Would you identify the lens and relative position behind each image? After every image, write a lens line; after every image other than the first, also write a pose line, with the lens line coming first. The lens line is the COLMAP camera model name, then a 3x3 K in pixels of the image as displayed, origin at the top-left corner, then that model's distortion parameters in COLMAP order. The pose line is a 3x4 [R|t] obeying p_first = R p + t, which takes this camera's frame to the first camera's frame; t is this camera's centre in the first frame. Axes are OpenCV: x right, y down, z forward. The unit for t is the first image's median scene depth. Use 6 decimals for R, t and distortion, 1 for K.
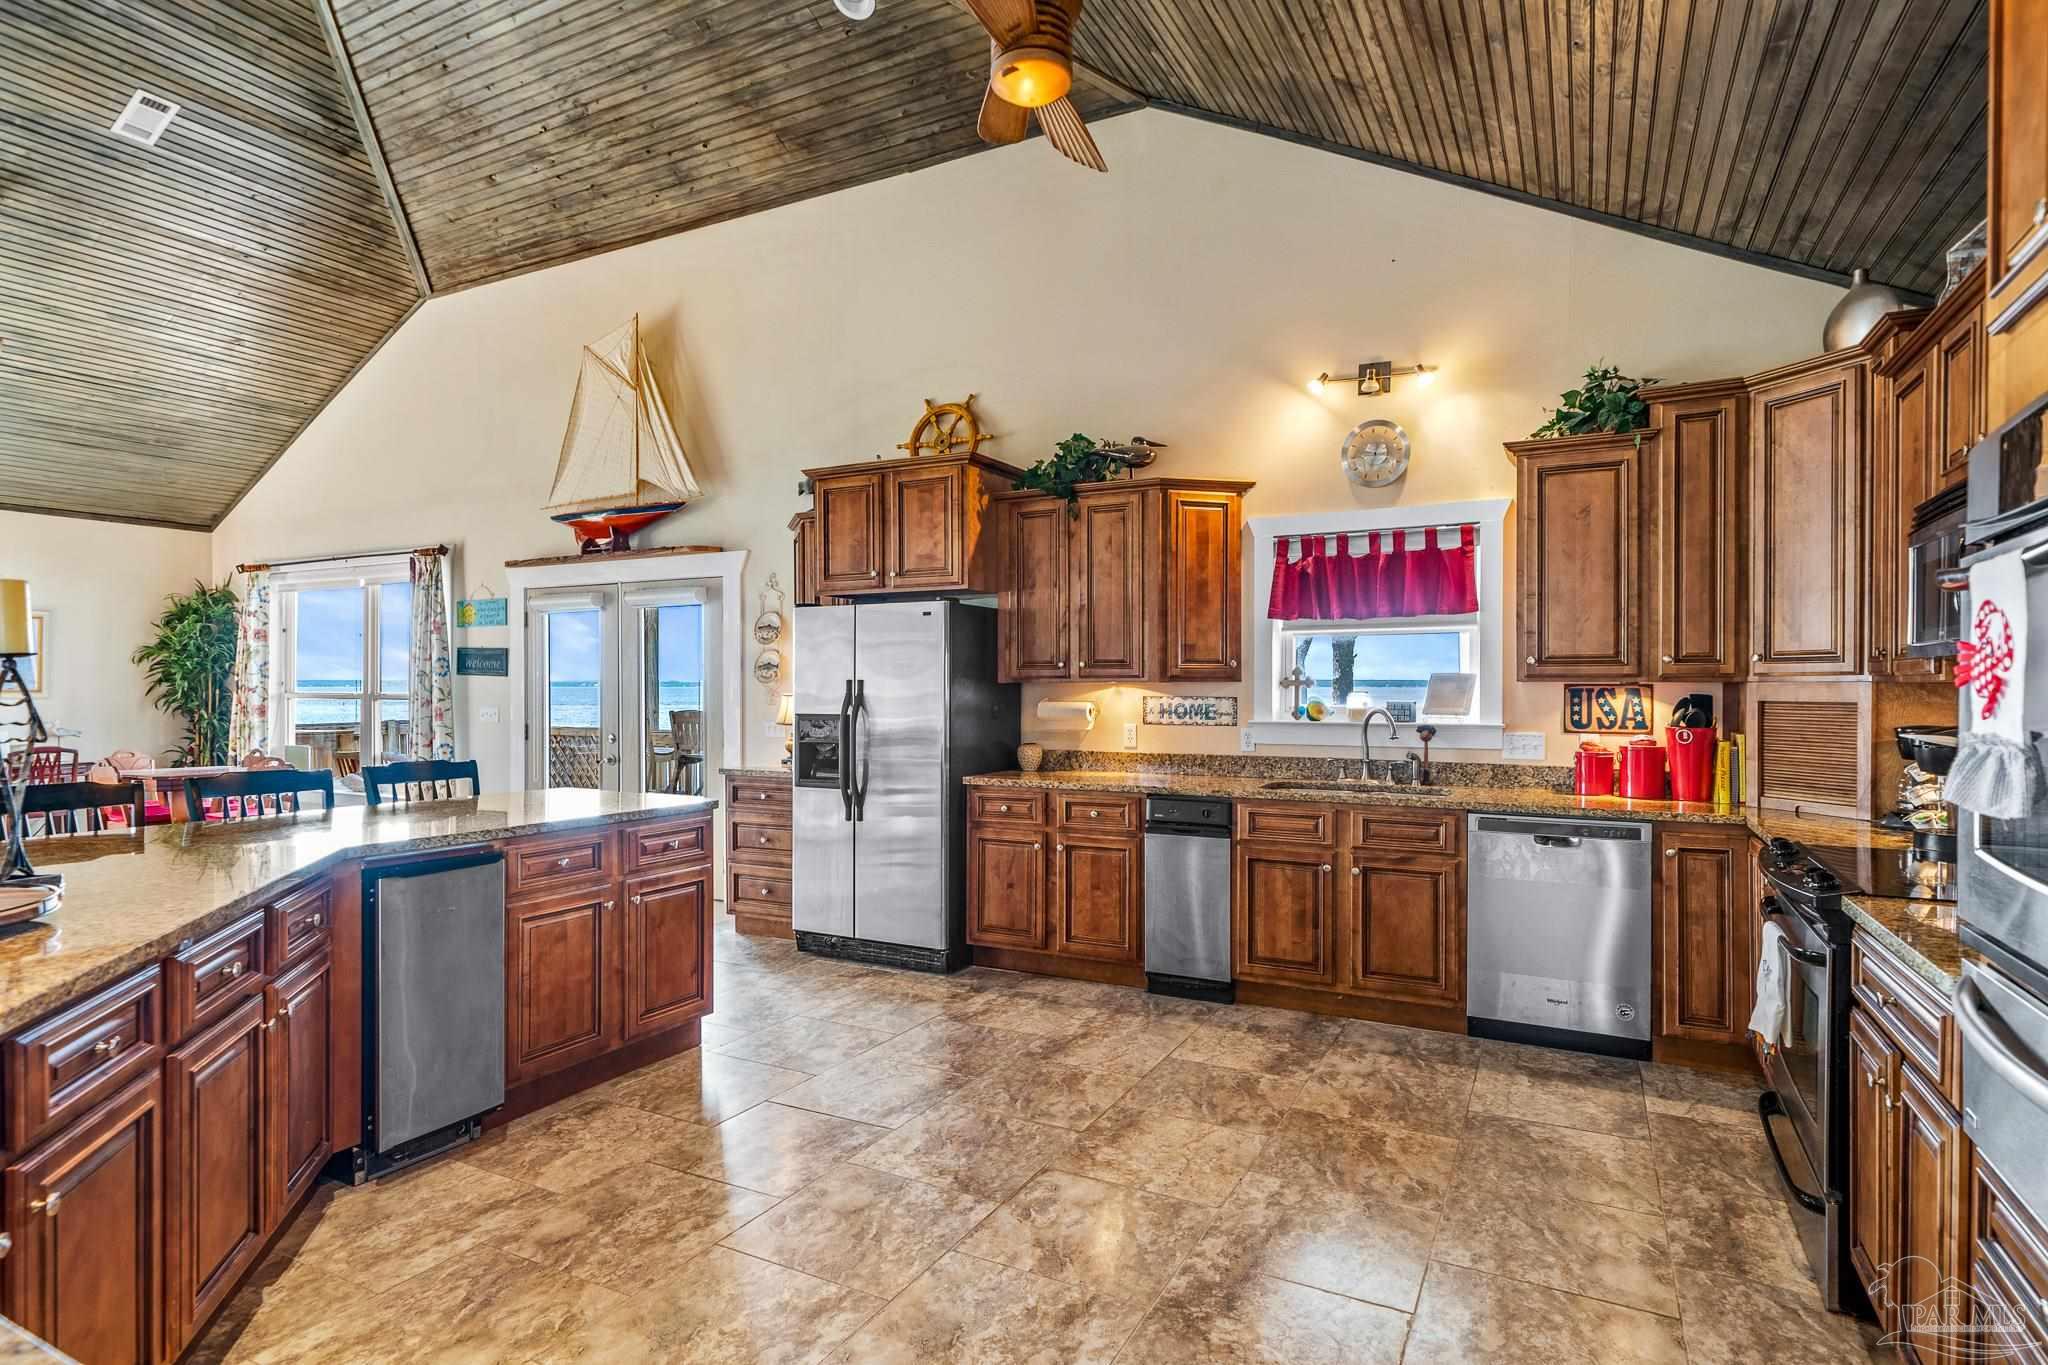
lens RADIAL K [[1072.0, 0, 1021.9], [0, 1072.0, 684.1], [0, 0, 1]] dist [-0.002120, 0.000072]
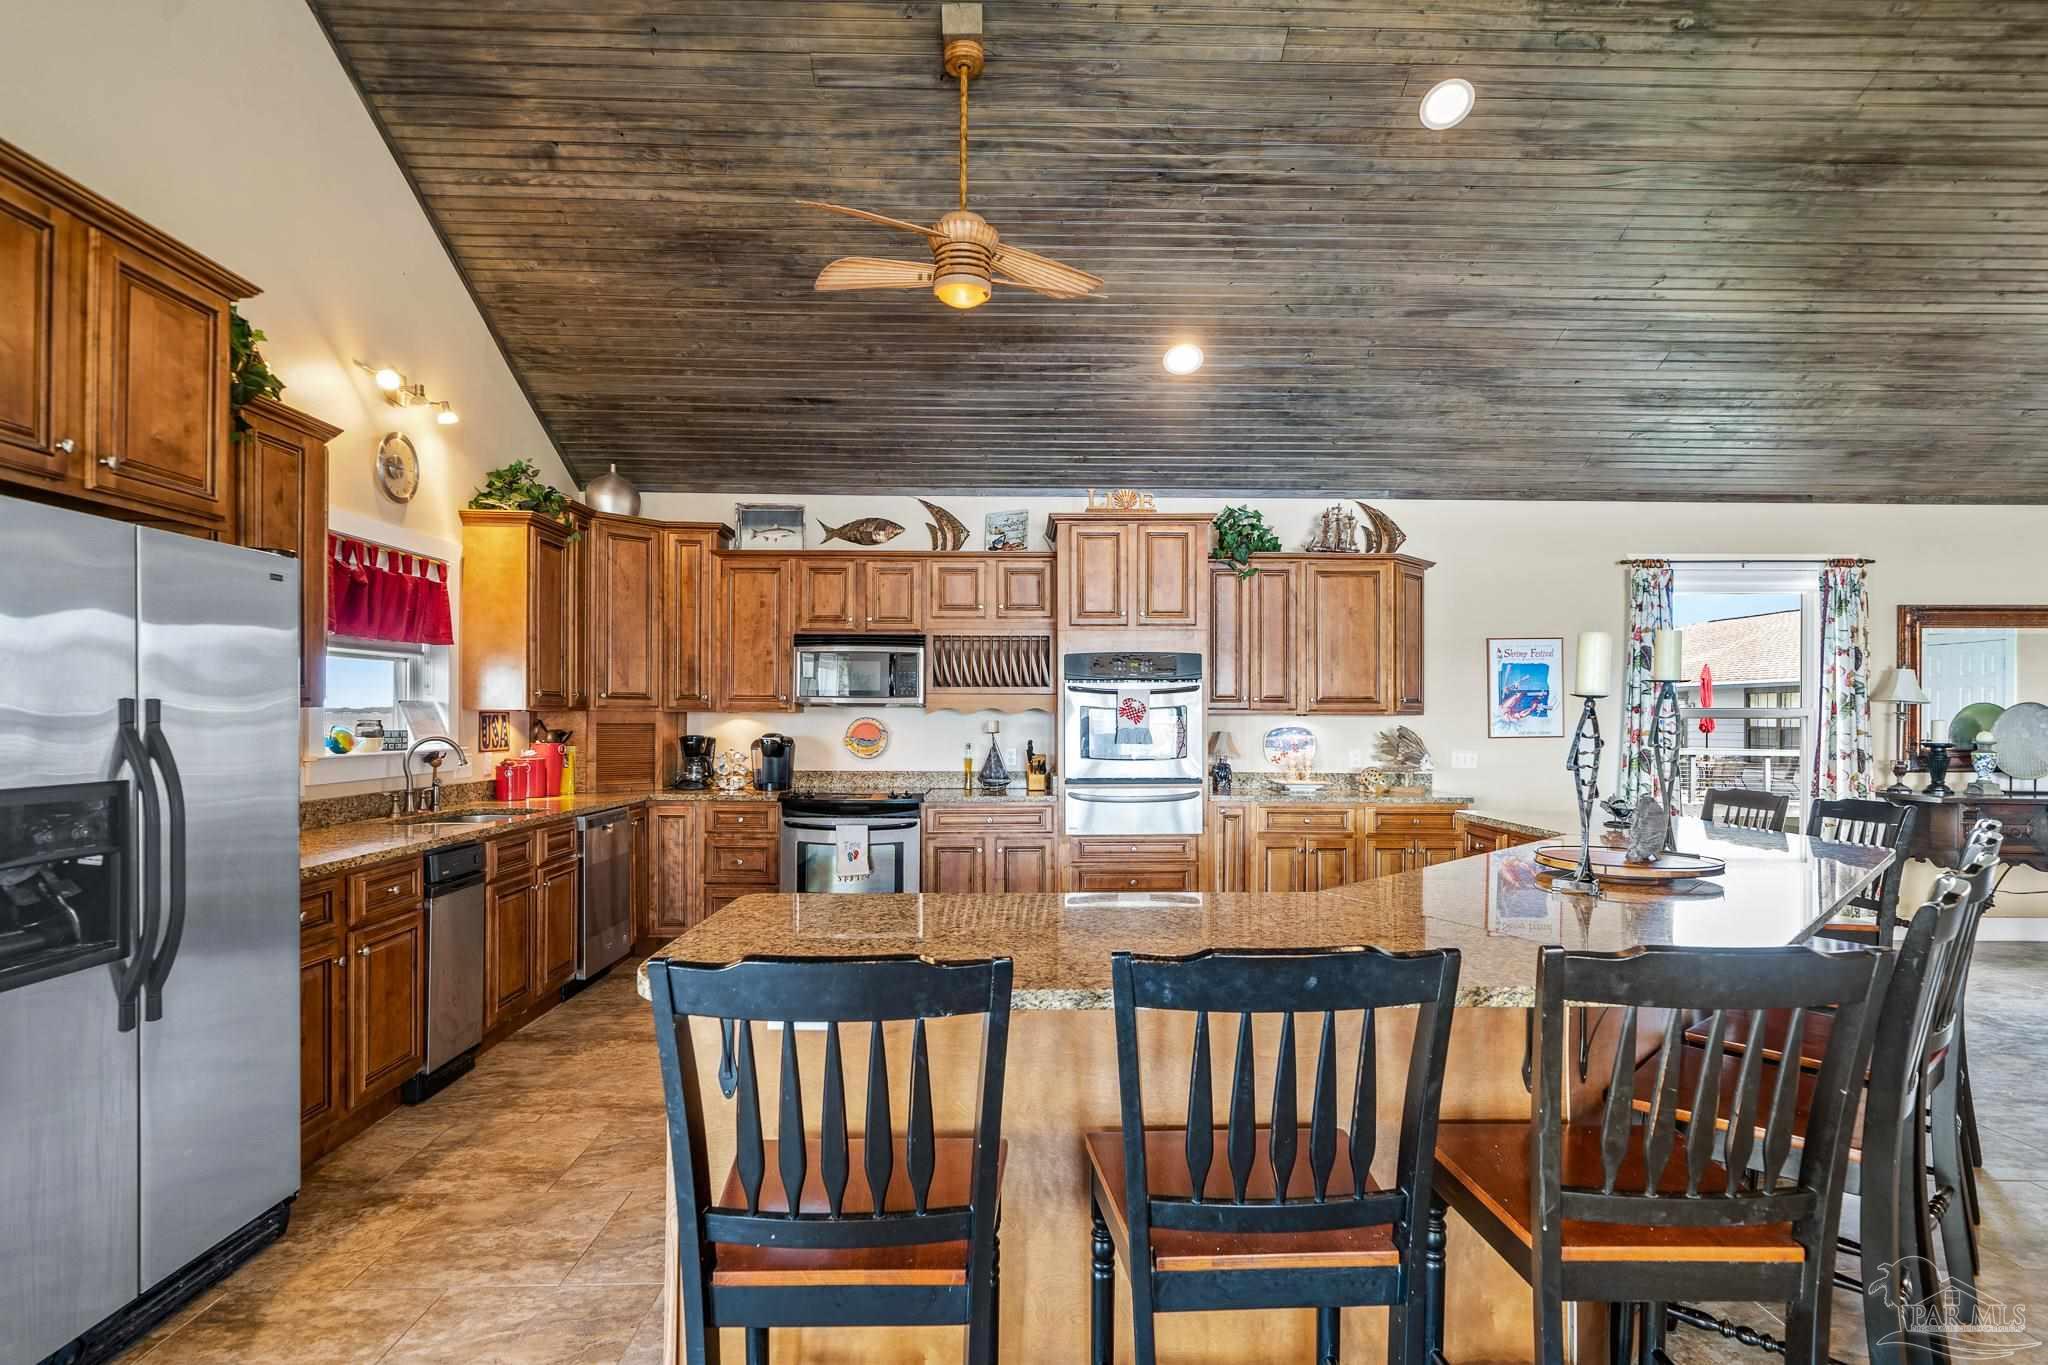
lens RADIAL K [[1072.0, 0, 1019.3], [0, 1072.0, 720.8], [0, 0, 1]] dist [-0.002120, 0.000072]
pose [[-0.487247, -0.007687, 0.873230, -0.786670], [-0.007904, 0.999959, 0.004392, -0.000226], [-0.873228, -0.004762, -0.487288, 1.006244]]
